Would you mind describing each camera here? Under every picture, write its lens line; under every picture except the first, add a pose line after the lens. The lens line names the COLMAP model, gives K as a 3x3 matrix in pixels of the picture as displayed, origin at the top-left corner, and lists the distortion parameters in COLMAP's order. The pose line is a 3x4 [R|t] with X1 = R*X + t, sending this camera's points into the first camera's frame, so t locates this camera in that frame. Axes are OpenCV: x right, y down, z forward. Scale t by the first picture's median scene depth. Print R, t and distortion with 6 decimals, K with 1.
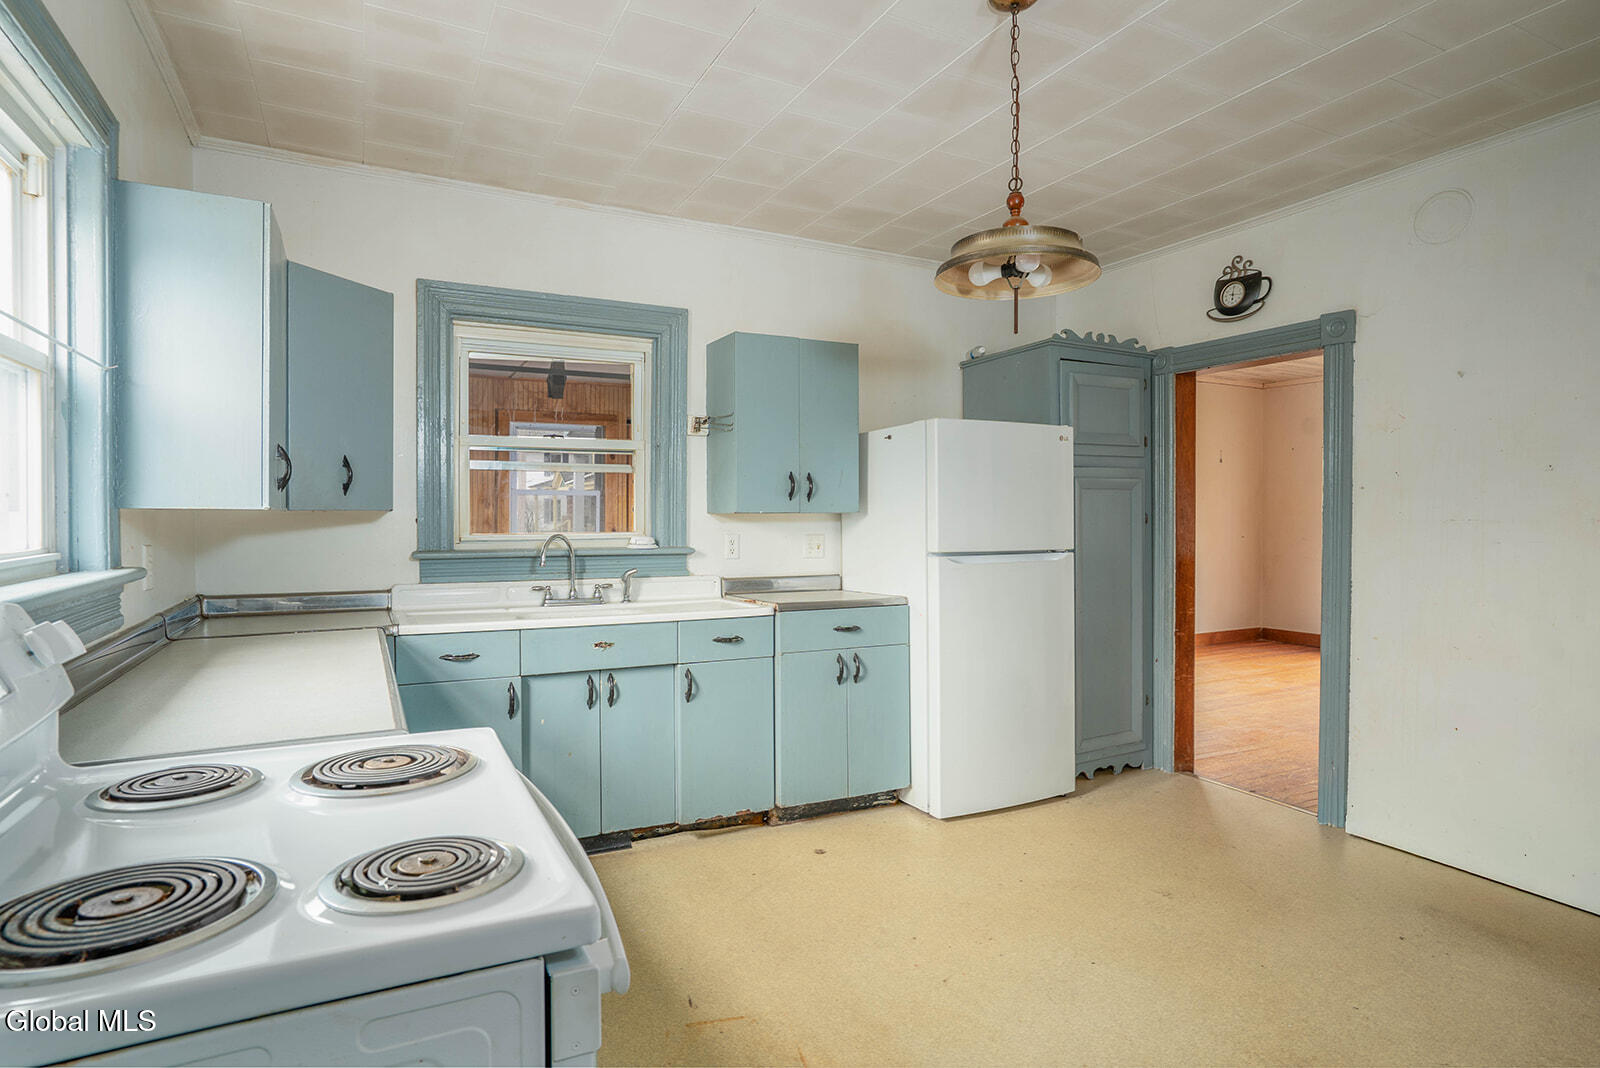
lens RADIAL K [[835.7, 0, 796.7], [0, 835.7, 524.1], [0, 0, 1]] dist [-0.033566, 0.000034]
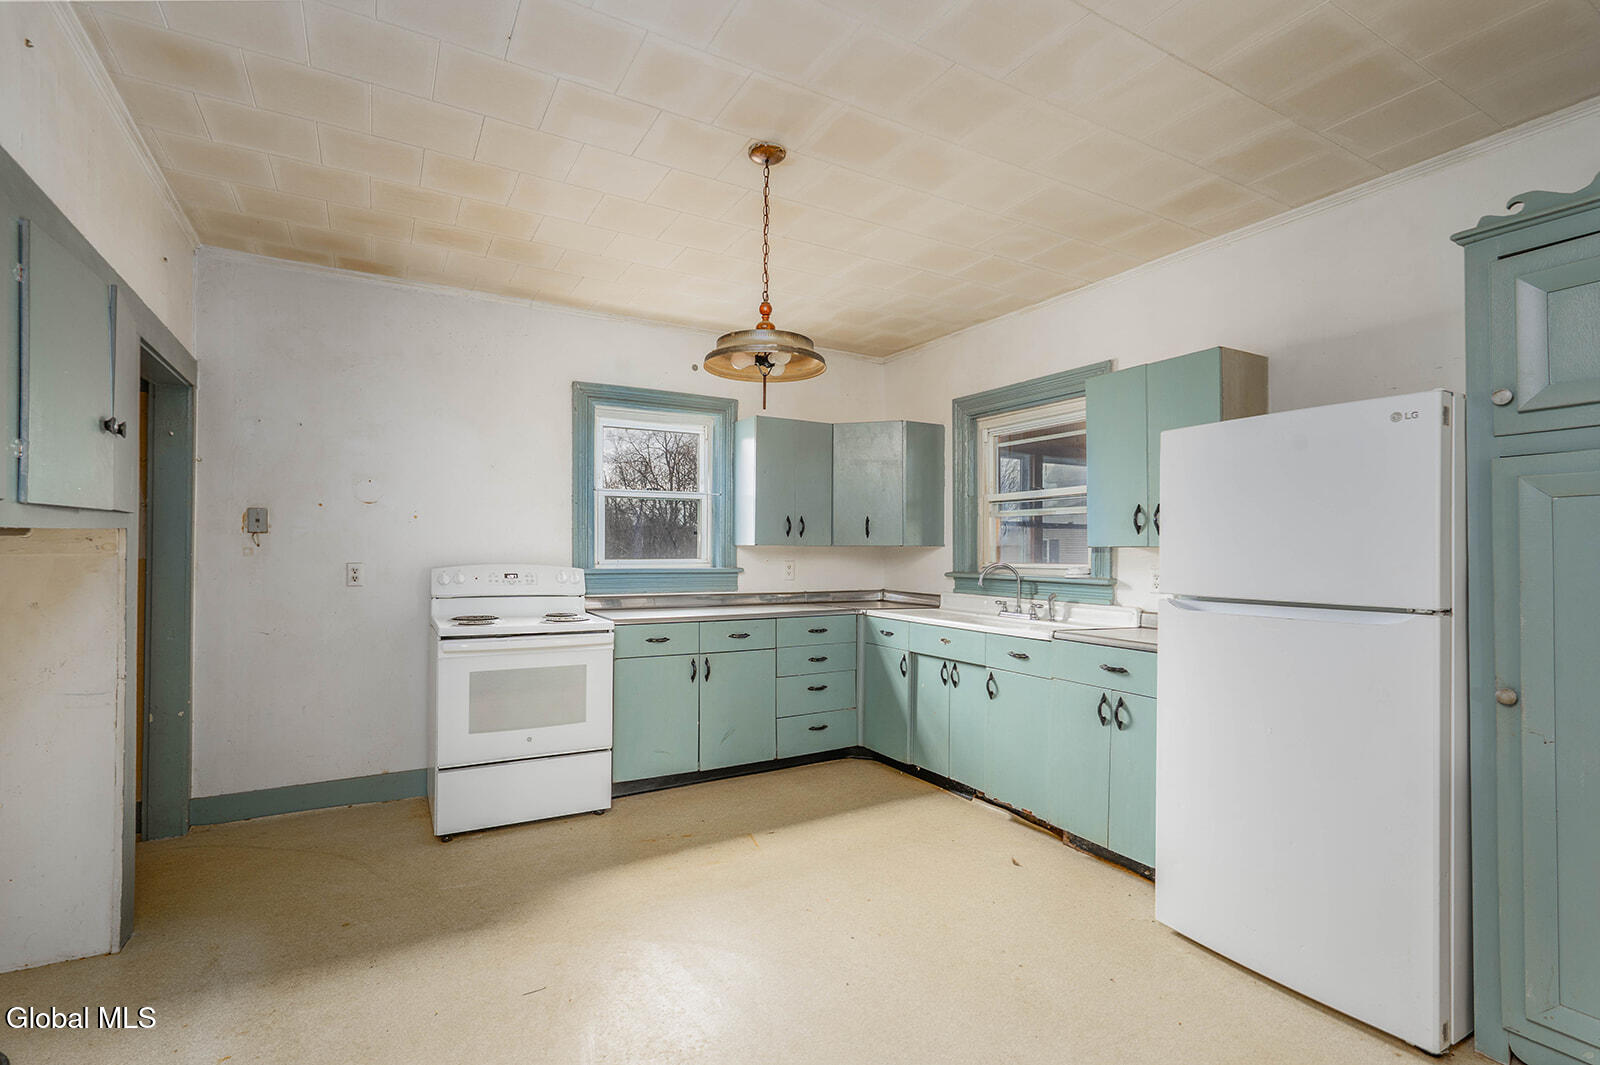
lens RADIAL K [[723.2, 0, 798.5], [0, 723.2, 540.7], [0, 0, 1]] dist [-0.008295, 0.002196]
pose [[0.063697, -0.013573, -0.997877, 0.851639], [-0.018058, 0.999728, -0.014751, -0.000826], [0.997806, 0.018959, 0.063435, 0.590643]]
